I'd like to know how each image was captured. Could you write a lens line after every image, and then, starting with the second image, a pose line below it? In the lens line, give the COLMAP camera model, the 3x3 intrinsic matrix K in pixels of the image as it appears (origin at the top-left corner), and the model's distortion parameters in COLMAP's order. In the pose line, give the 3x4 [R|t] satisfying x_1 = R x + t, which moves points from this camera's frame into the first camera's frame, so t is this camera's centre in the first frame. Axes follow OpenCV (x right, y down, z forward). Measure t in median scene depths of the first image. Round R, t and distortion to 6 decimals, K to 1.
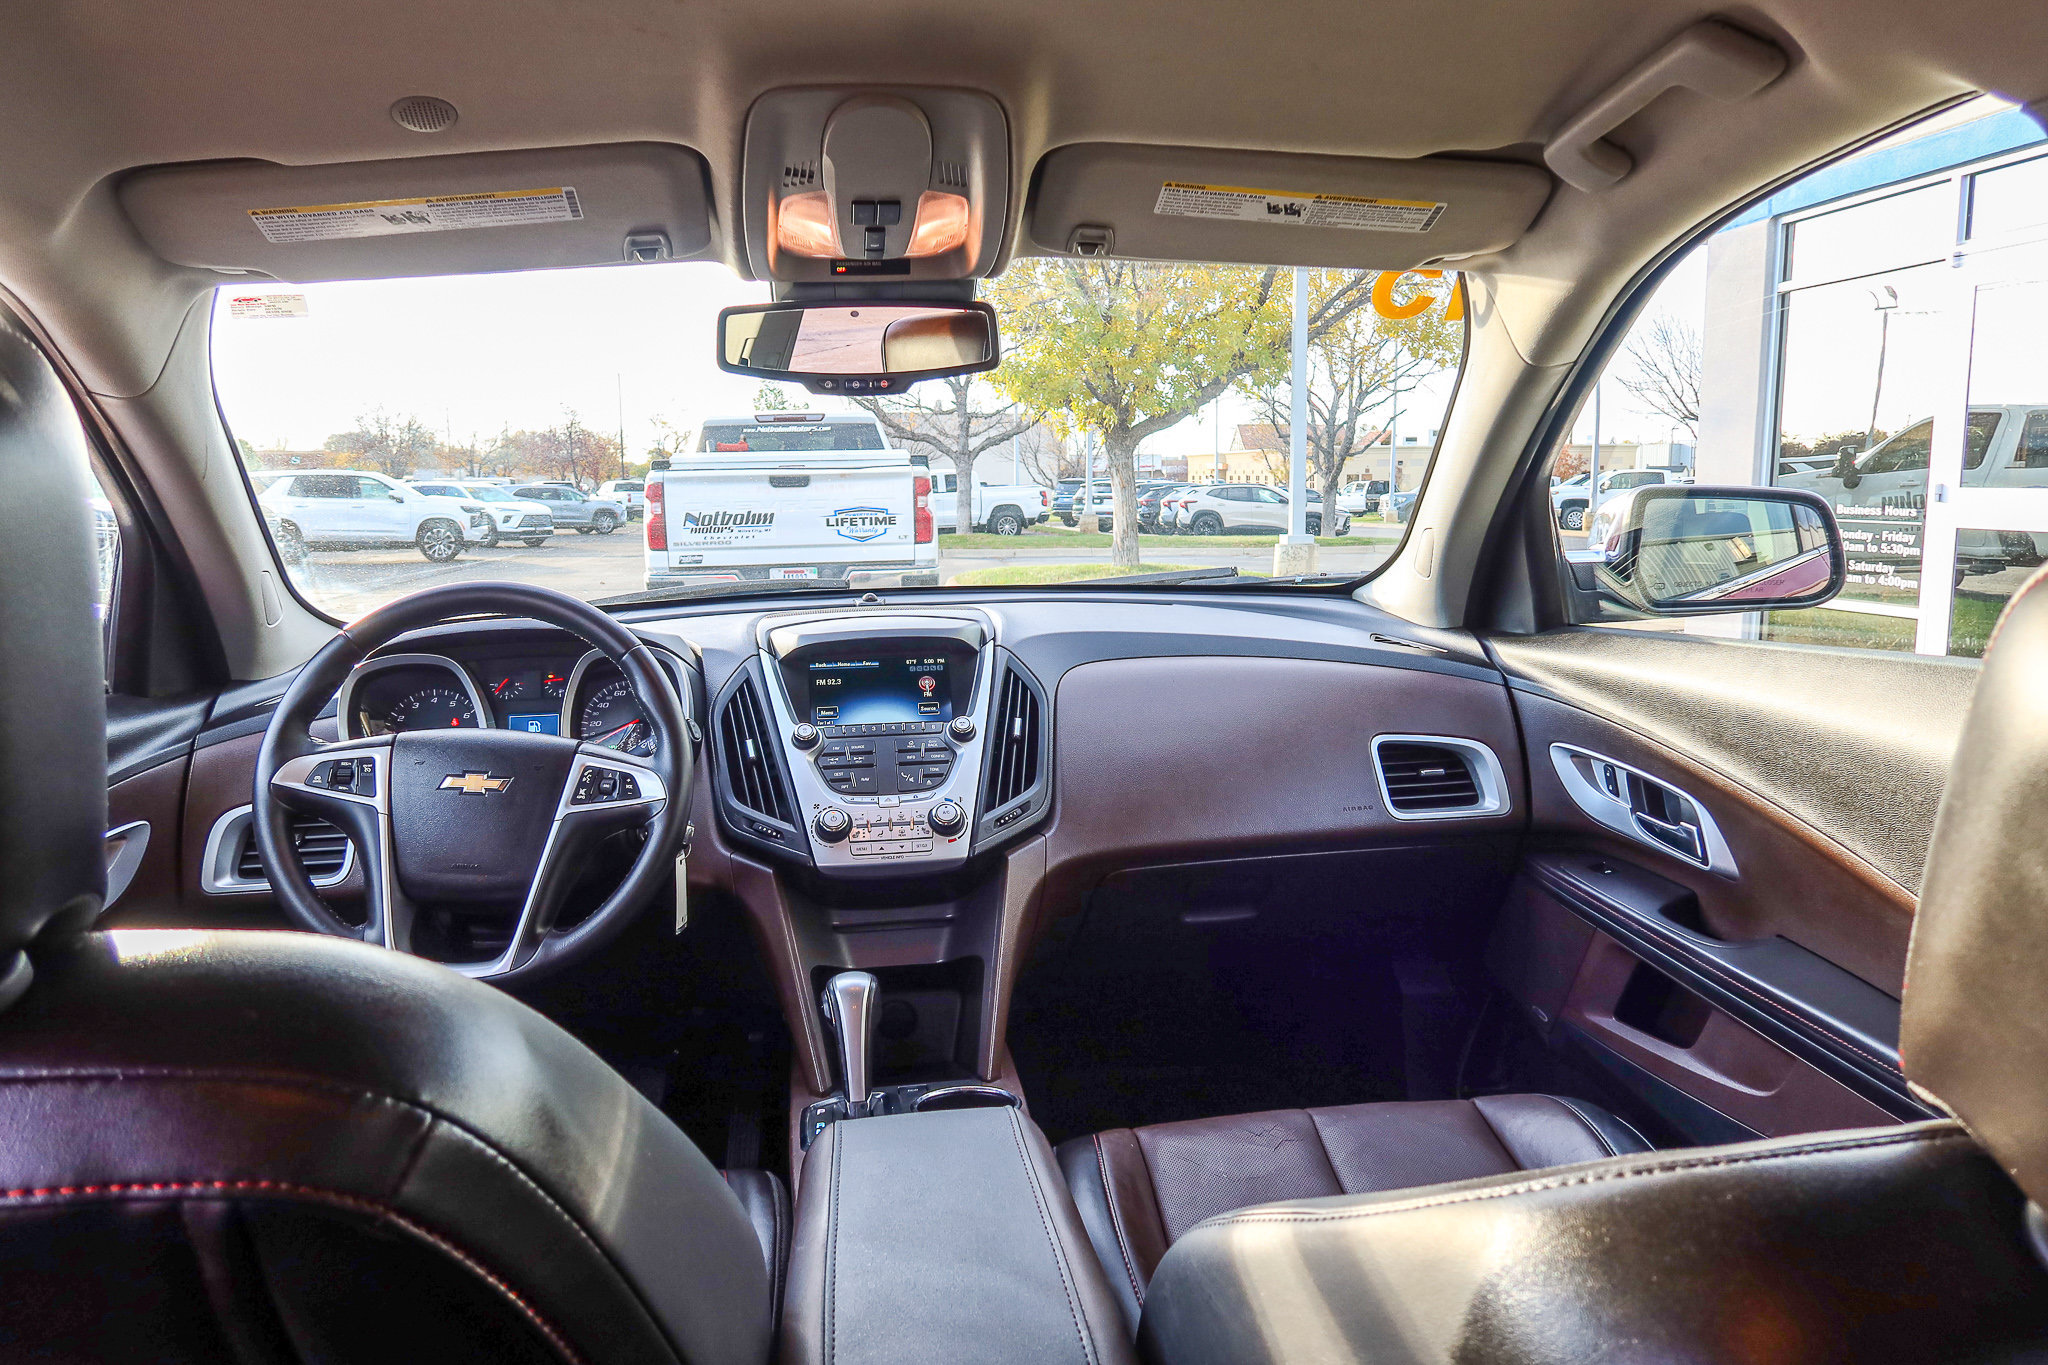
lens RADIAL K [[1419.2, 0, 1026.5], [0, 1419.2, 676.9], [0, 0, 1]] dist [-0.019261, 0.008899]
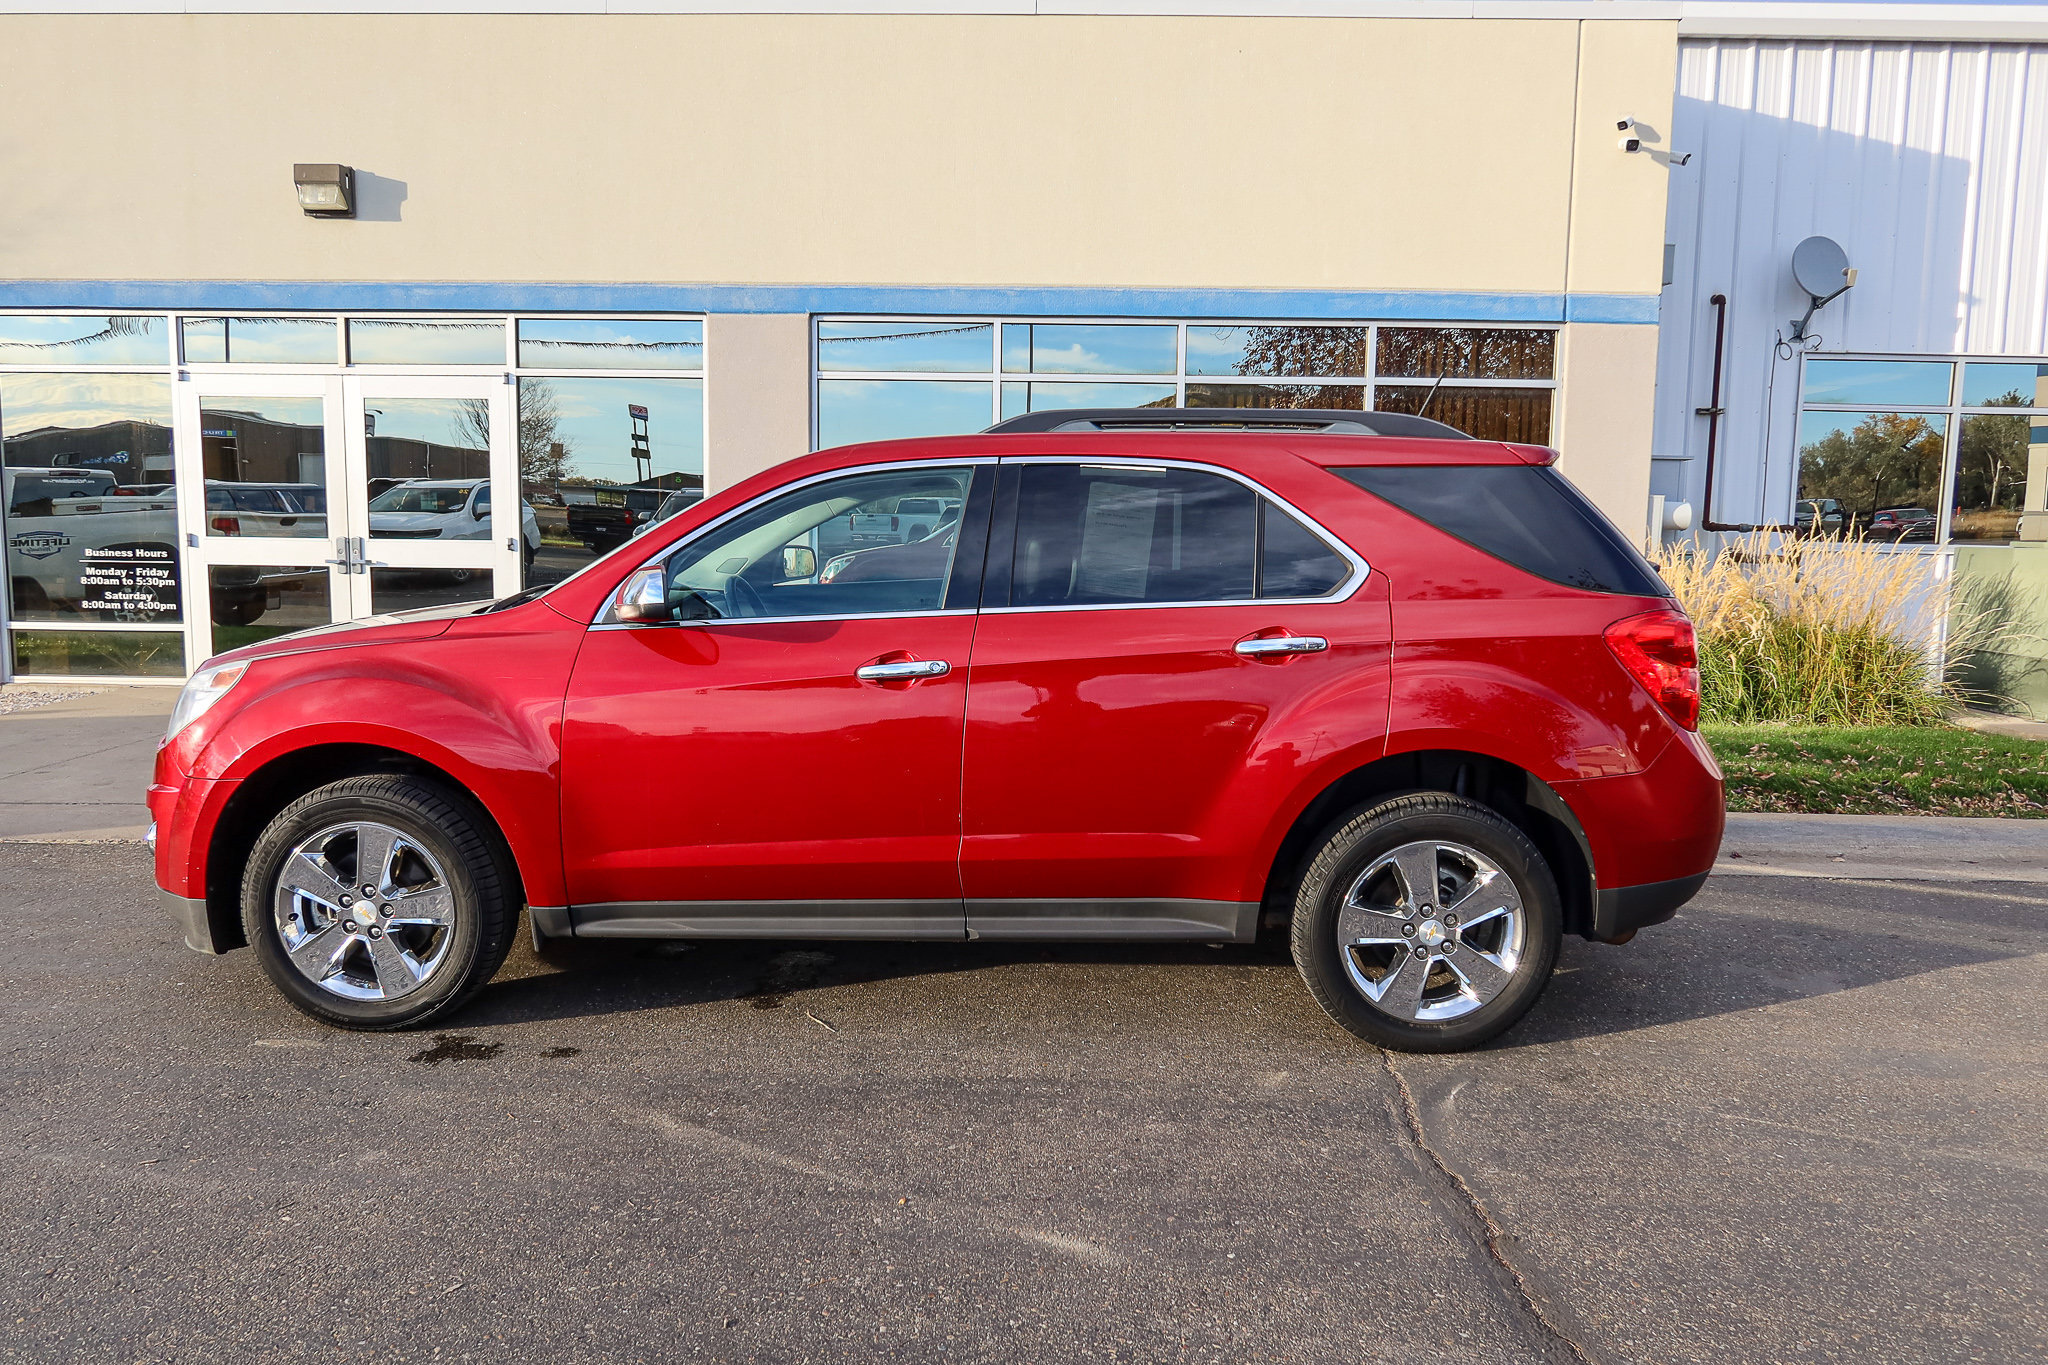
lens RADIAL K [[1419.2, 0, 1018.7], [0, 1419.2, 686.9], [0, 0, 1]] dist [-0.019261, 0.008899]
pose [[0.153861, -0.100407, 0.982978, -0.498564], [0.120995, 0.989251, 0.082109, -0.001381], [-0.980656, 0.106302, 0.164356, -0.017240]]
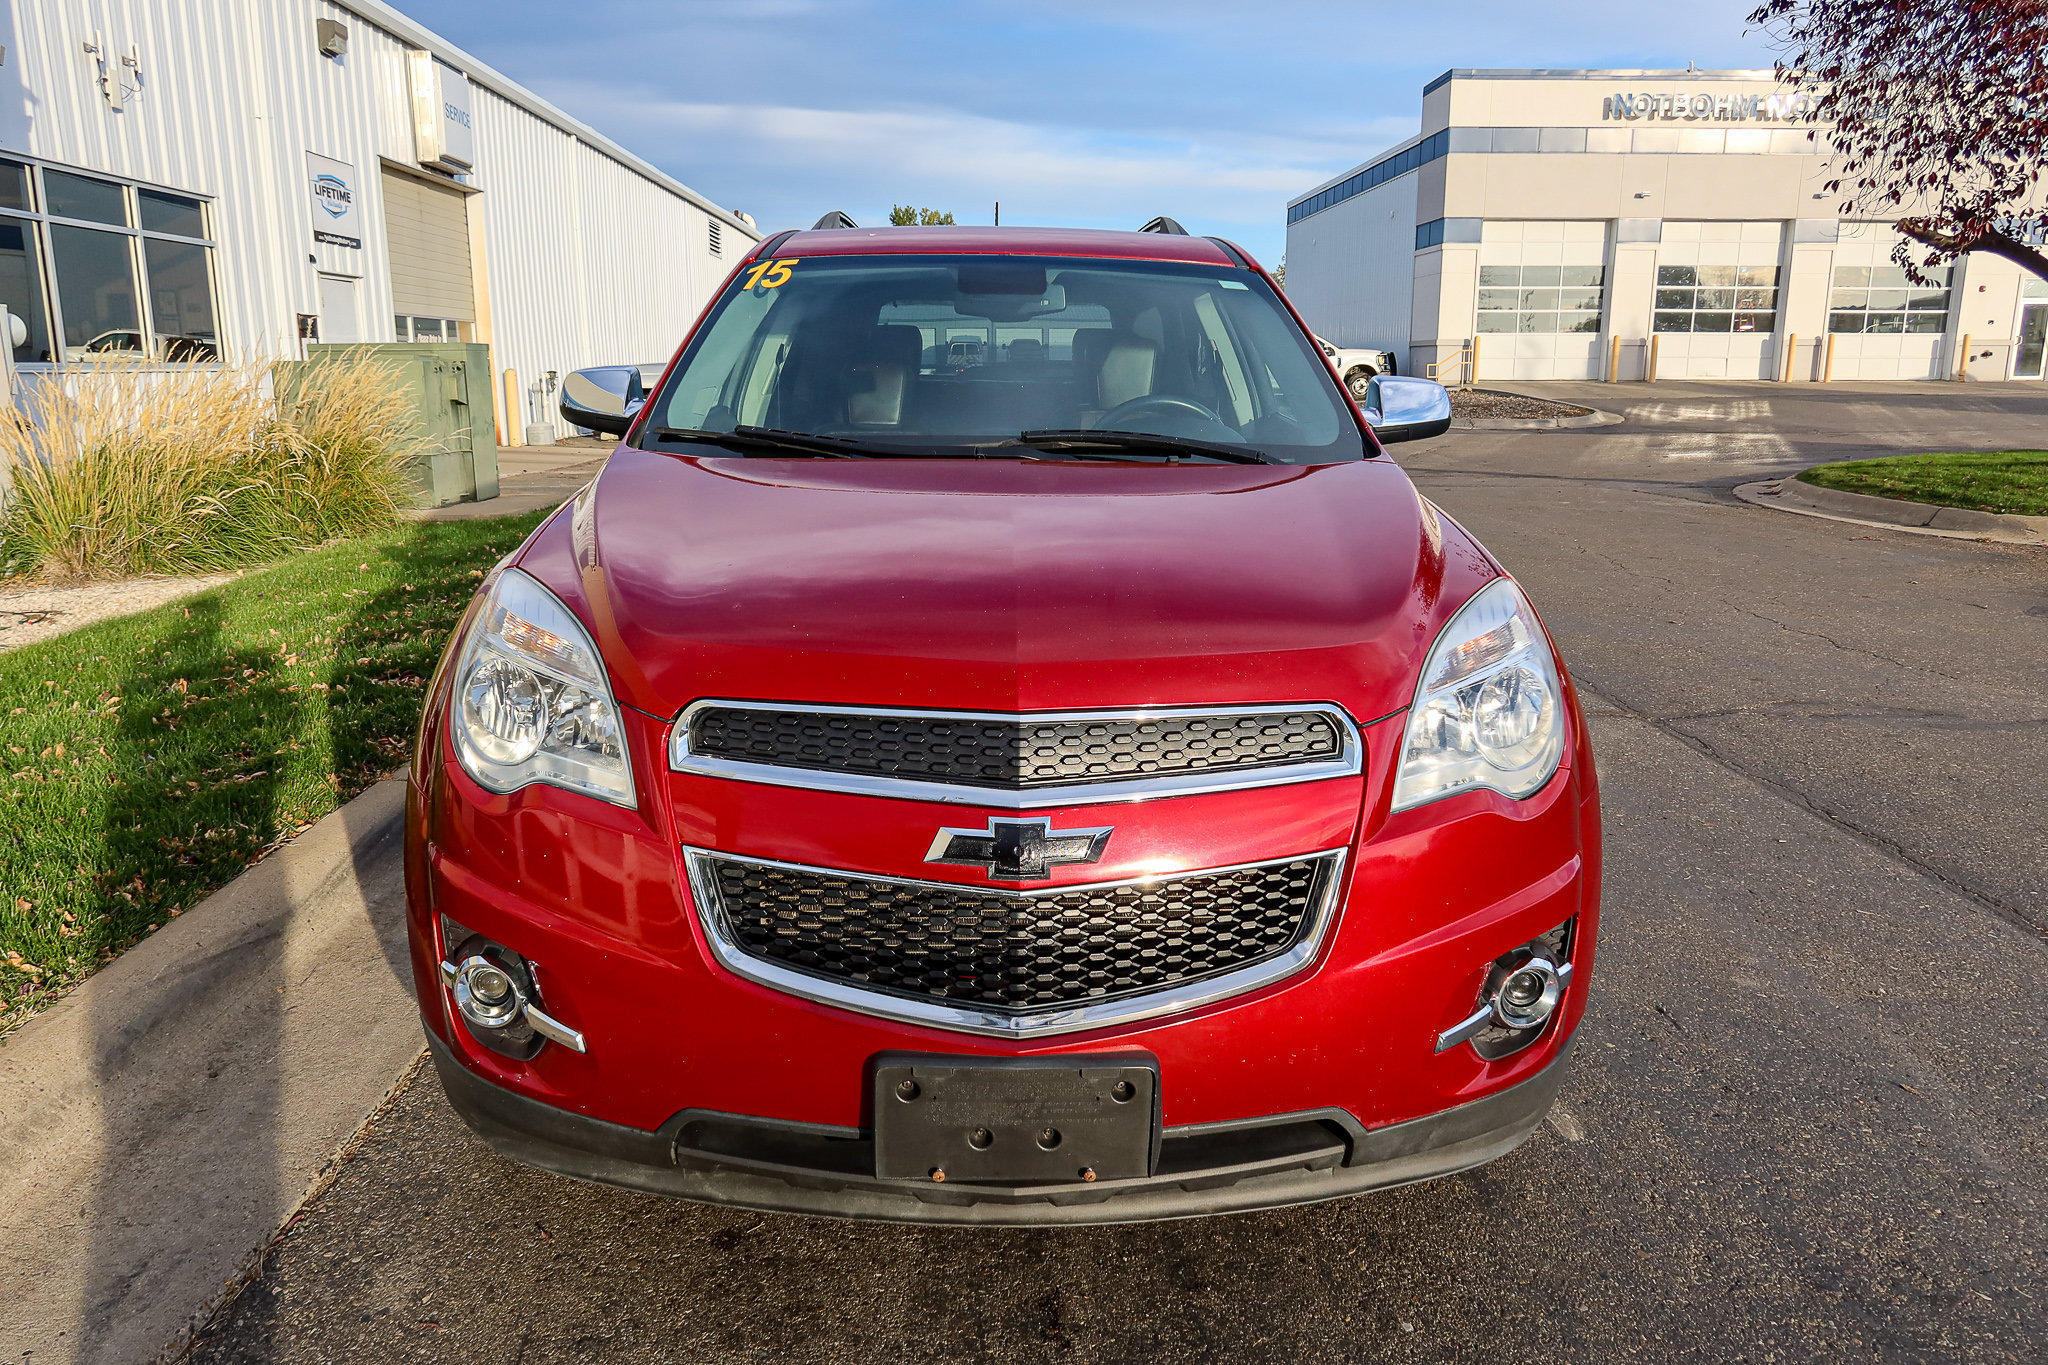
lens RADIAL K [[1419.2, 0, 1032.2], [0, 1419.2, 682.0], [0, 0, 1]] dist [-0.019261, 0.008899]
pose [[-0.994064, -0.015245, 0.107727, -0.056618], [0.023559, 0.936485, 0.349916, -0.074231], [-0.106219, 0.350376, -0.930566, 0.534663]]
